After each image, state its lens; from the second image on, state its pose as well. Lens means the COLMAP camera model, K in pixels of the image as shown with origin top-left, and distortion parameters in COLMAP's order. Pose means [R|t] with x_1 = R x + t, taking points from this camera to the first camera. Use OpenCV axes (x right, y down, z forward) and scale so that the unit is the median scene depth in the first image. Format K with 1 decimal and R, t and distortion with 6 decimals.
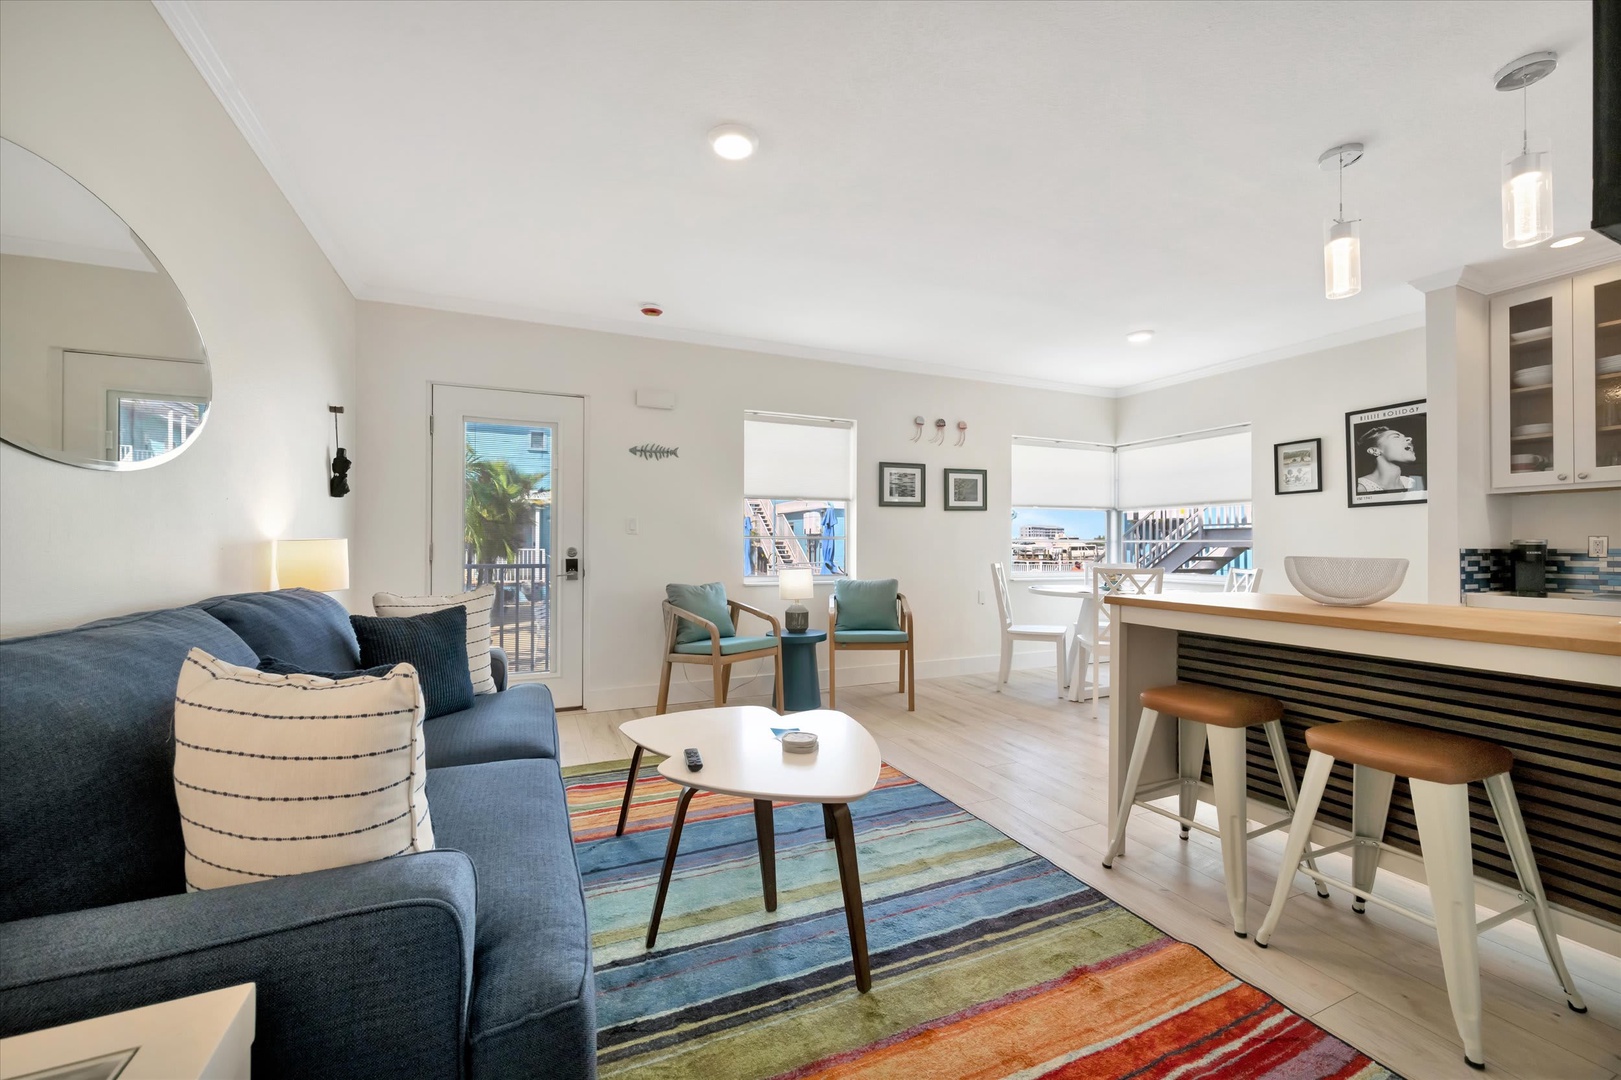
lens RADIAL K [[694.5, 0, 788.2], [0, 694.5, 542.6], [0, 0, 1]] dist [0.020531, -0.004820]
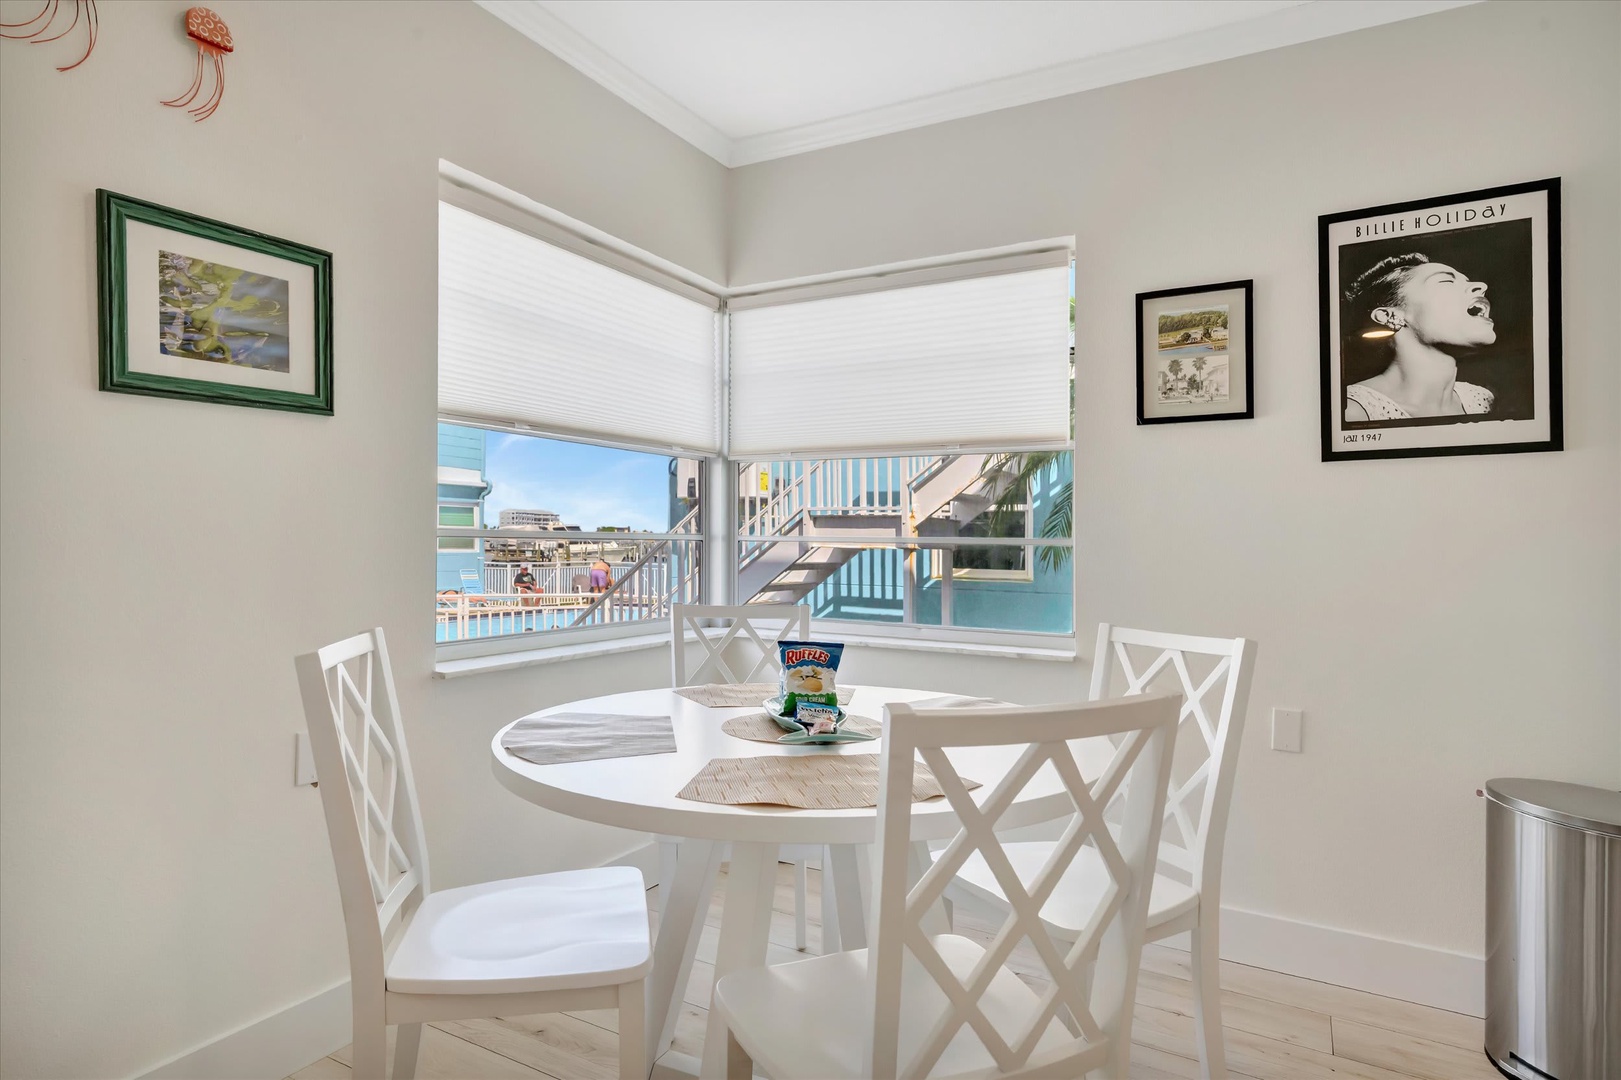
lens RADIAL K [[694.5, 0, 788.2], [0, 694.5, 542.6], [0, 0, 1]] dist [0.020531, -0.004820]
pose [[0.761253, 0.007378, 0.648412, 0.312458], [-0.016506, 0.999832, 0.008002, -0.002773], [-0.648244, -0.016794, 0.761247, 0.870037]]
